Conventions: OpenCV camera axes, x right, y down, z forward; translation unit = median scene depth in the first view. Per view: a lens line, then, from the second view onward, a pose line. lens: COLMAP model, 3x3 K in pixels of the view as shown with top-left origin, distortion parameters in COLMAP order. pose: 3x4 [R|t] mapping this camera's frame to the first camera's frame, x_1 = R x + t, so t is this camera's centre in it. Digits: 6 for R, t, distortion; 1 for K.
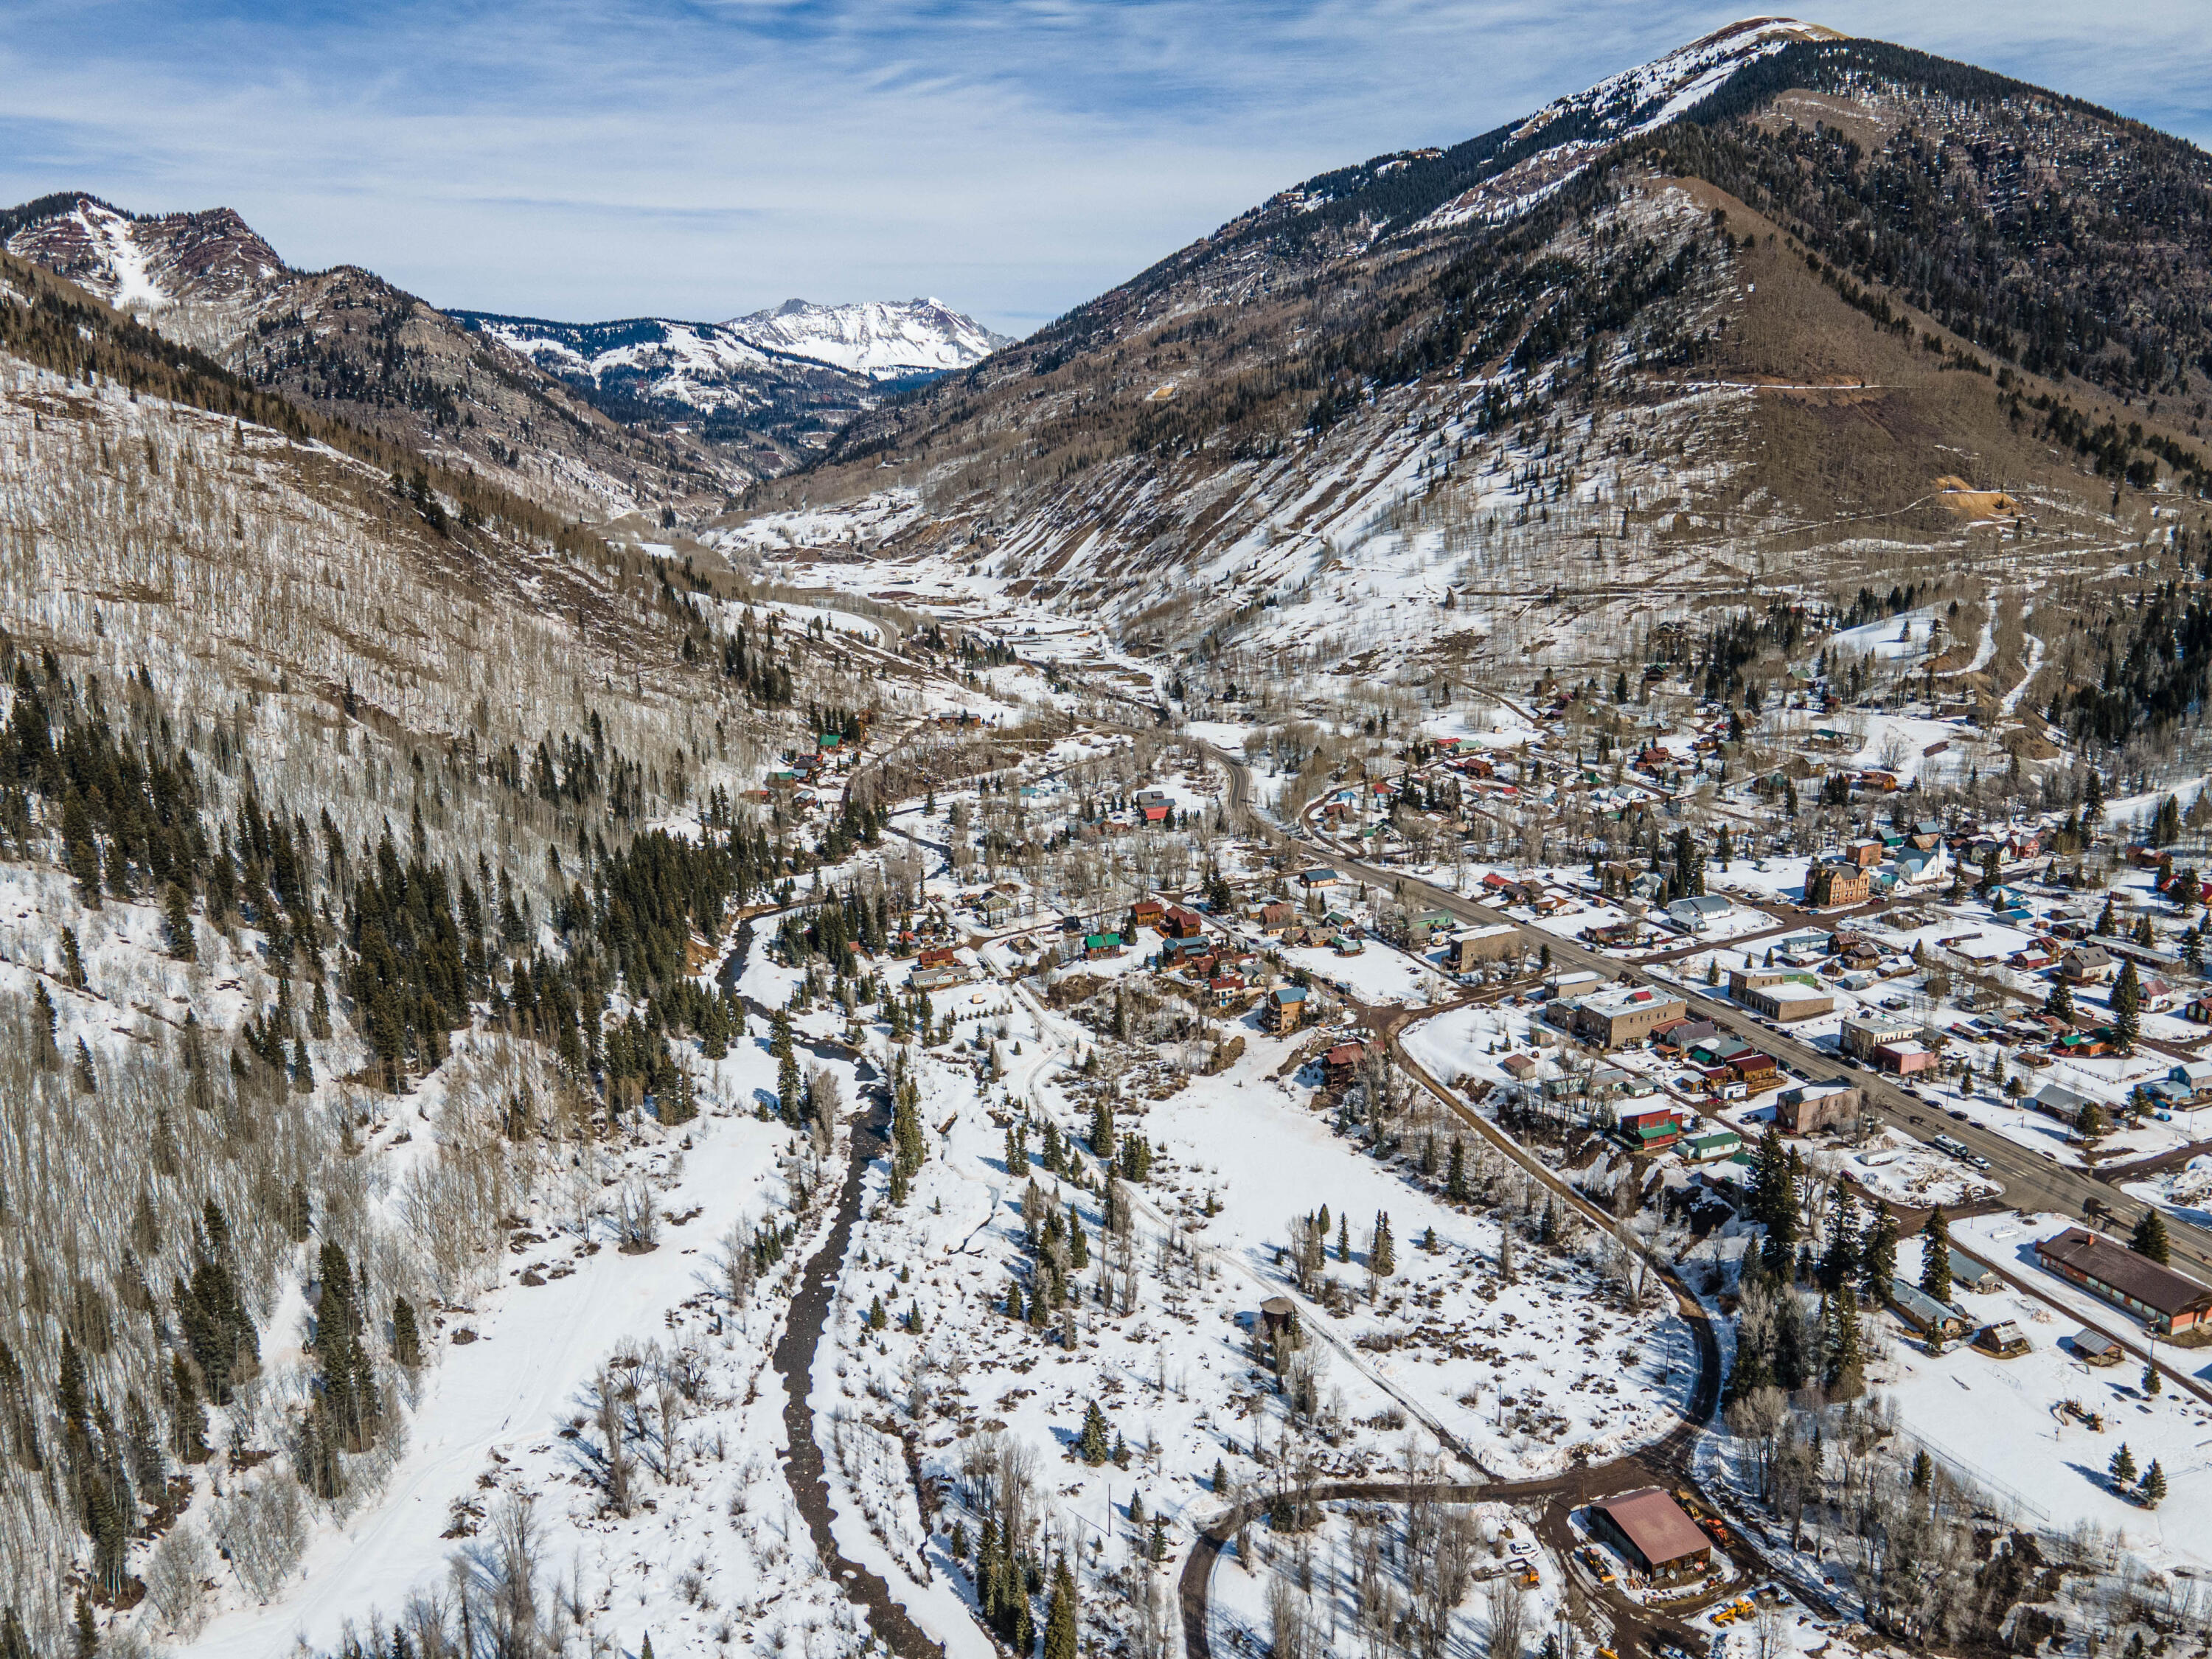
lens RADIAL K [[1603.4, 0, 1111.0], [0, 1603.4, 833.0], [0, 0, 1]] dist [0.022262, 0.026376]
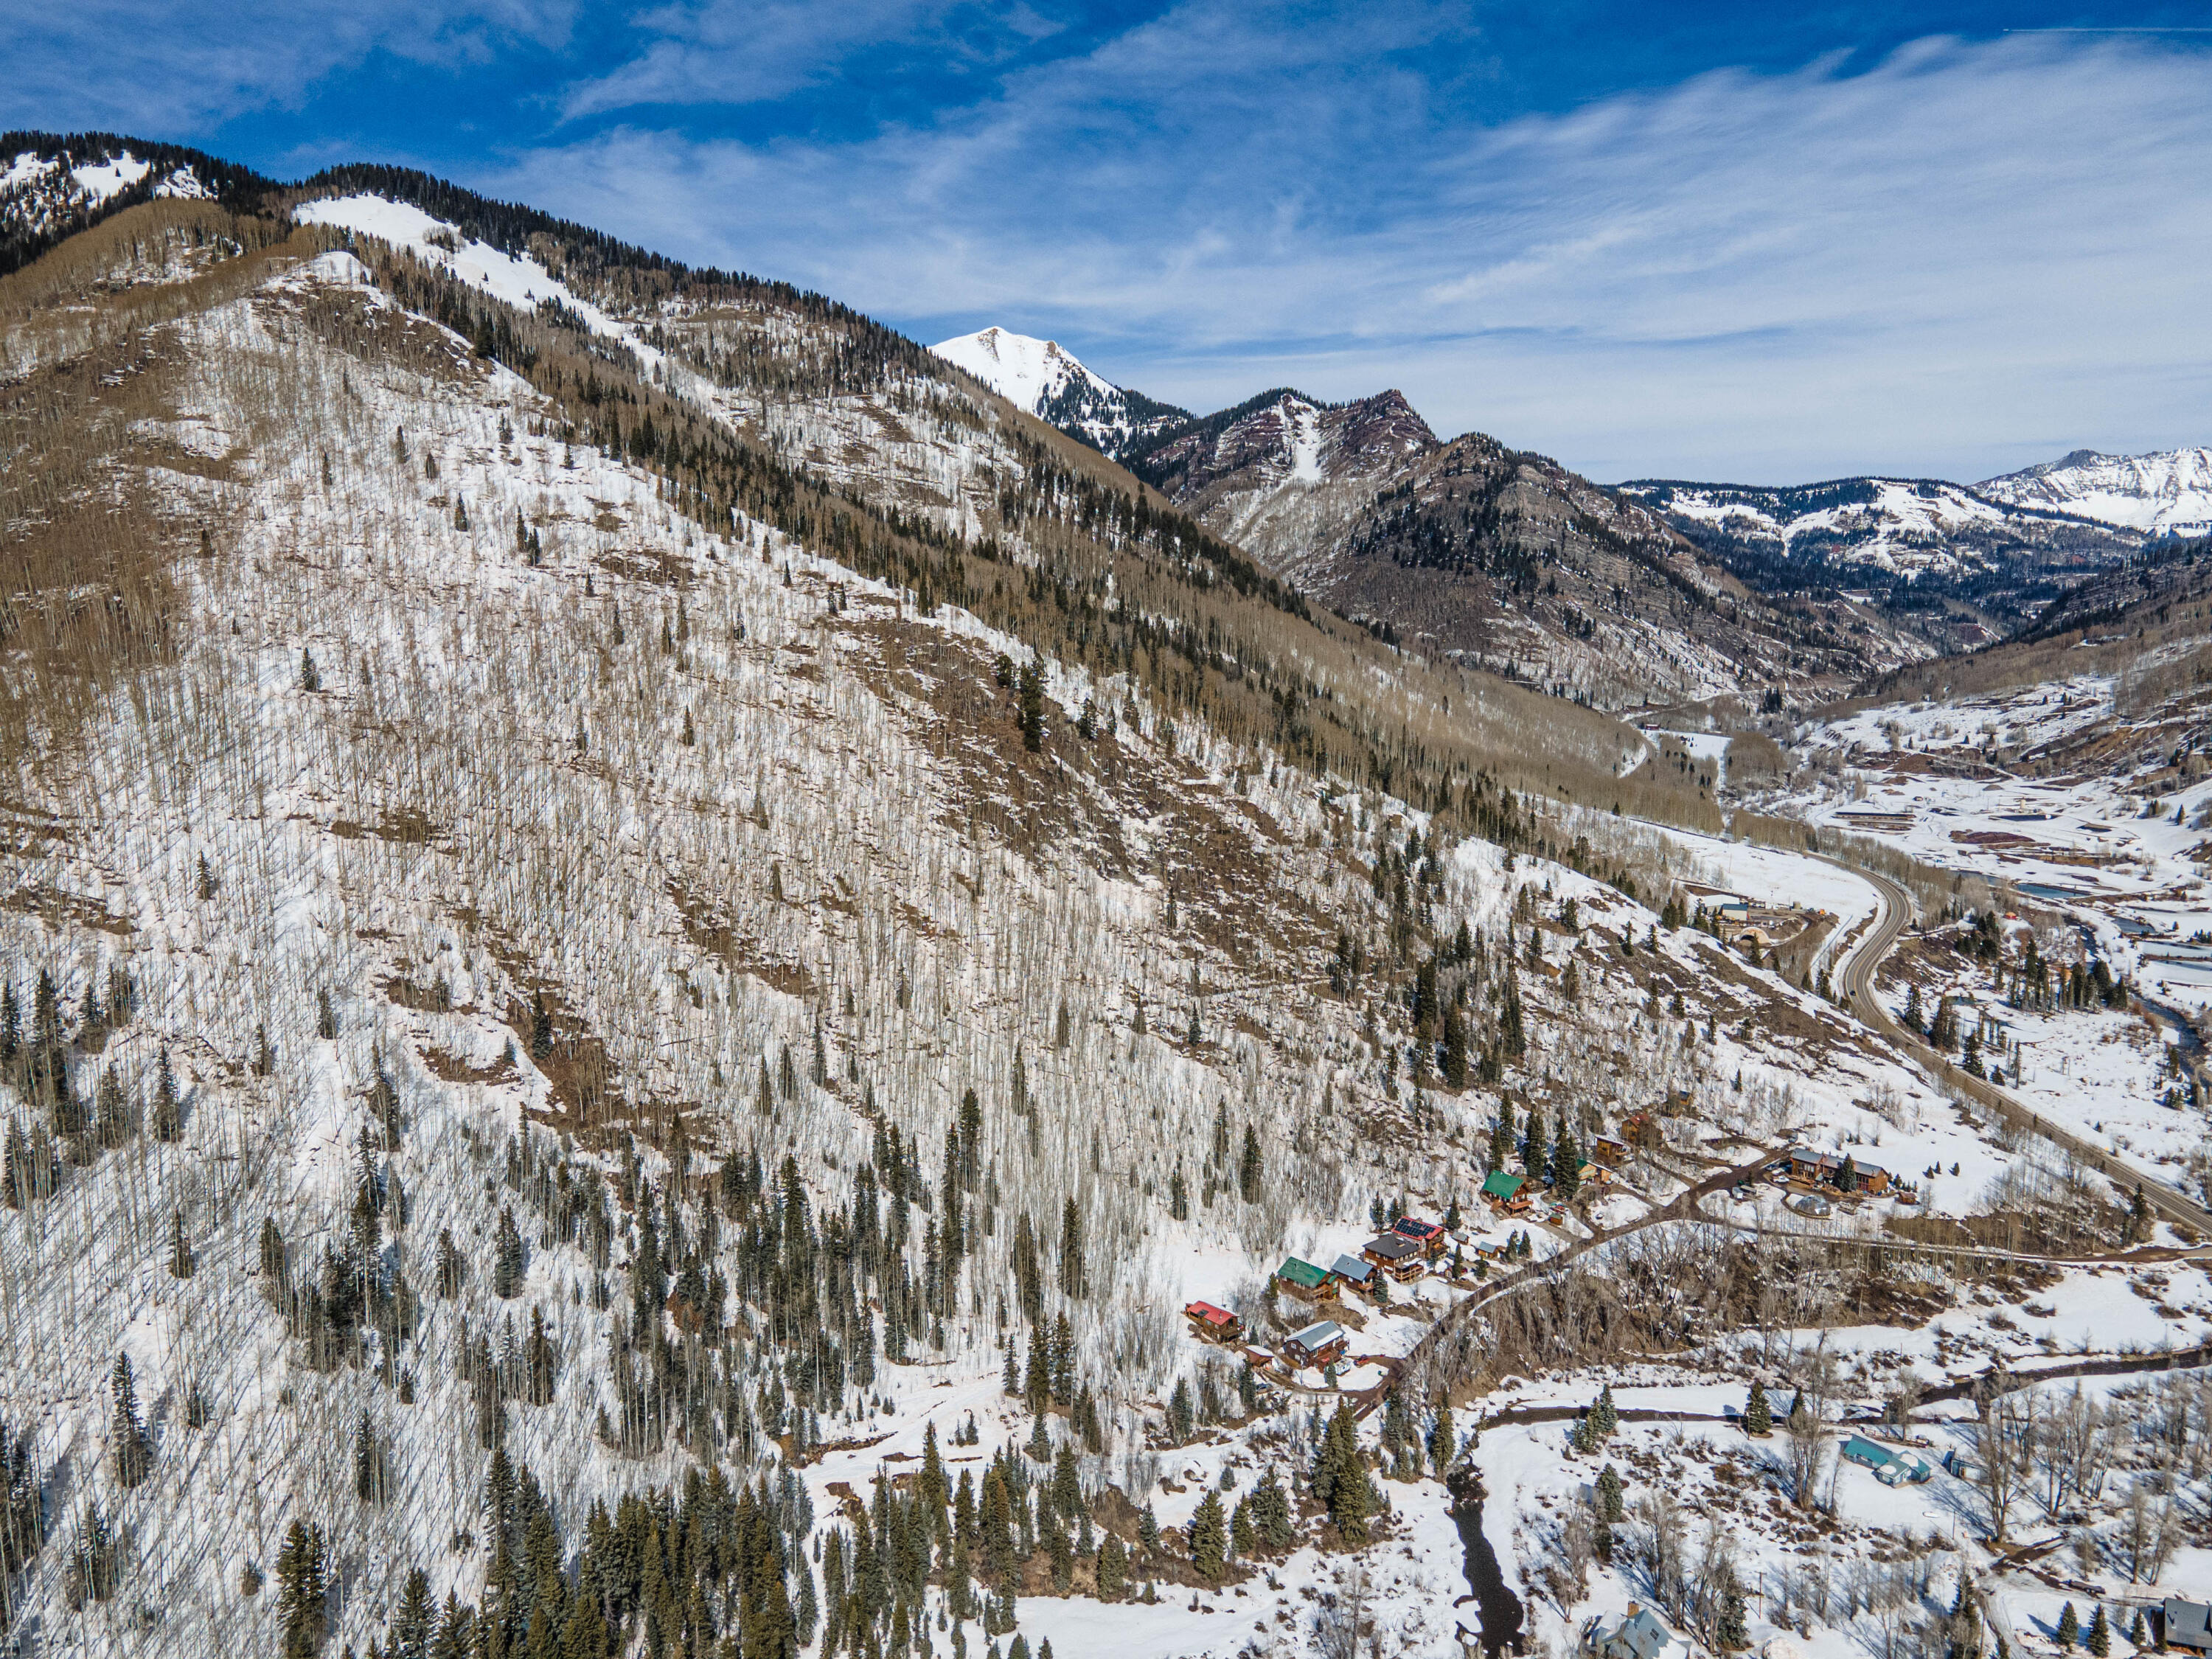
lens RADIAL K [[1599.2, 0, 1106.6], [0, 1599.2, 845.3], [0, 0, 1]] dist [0.023580, 0.034192]
pose [[0.750097, 0.107819, -0.652479, 0.018471], [-0.168095, 0.985301, -0.030428, -0.042679], [0.639608, 0.132502, 0.757195, 0.173172]]
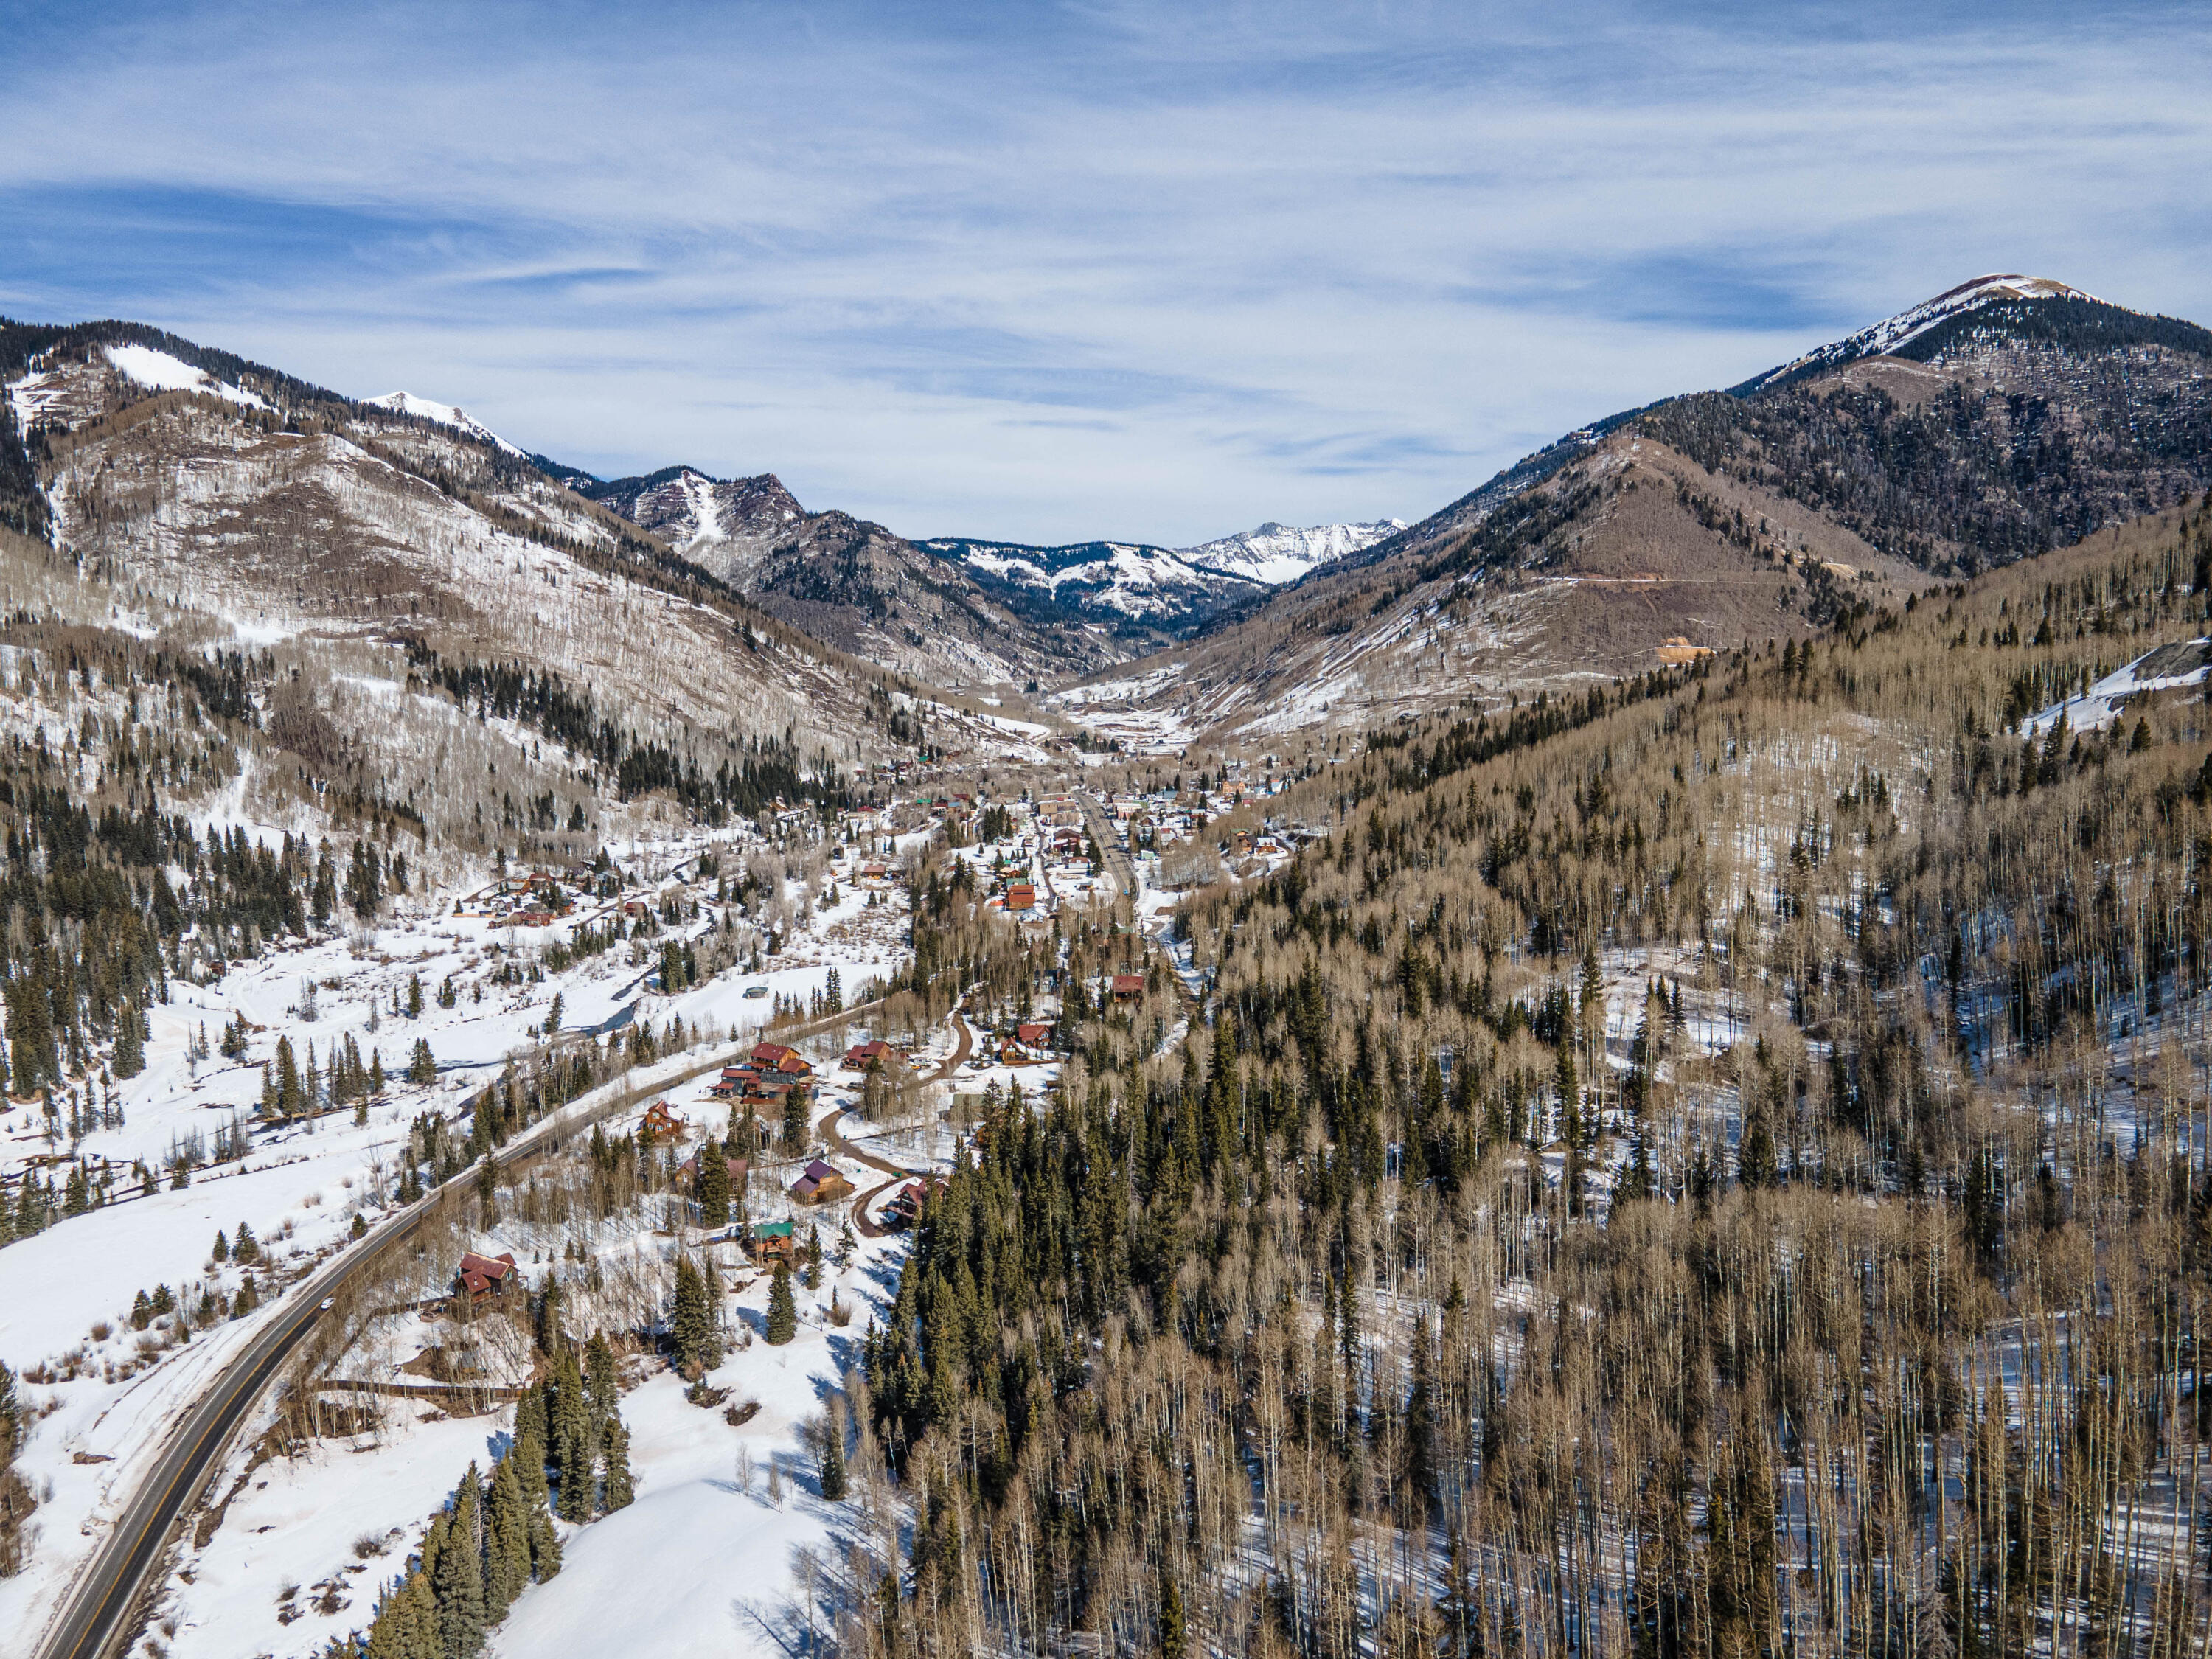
lens RADIAL K [[1603.9, 0, 1112.4], [0, 1603.9, 828.4], [0, 0, 1]] dist [0.031985, 0.023962]
pose [[0.953653, 0.043845, -0.297697, 0.203929], [-0.082400, 0.989563, -0.118221, 0.076988], [0.289406, 0.137272, 0.947312, -0.240260]]
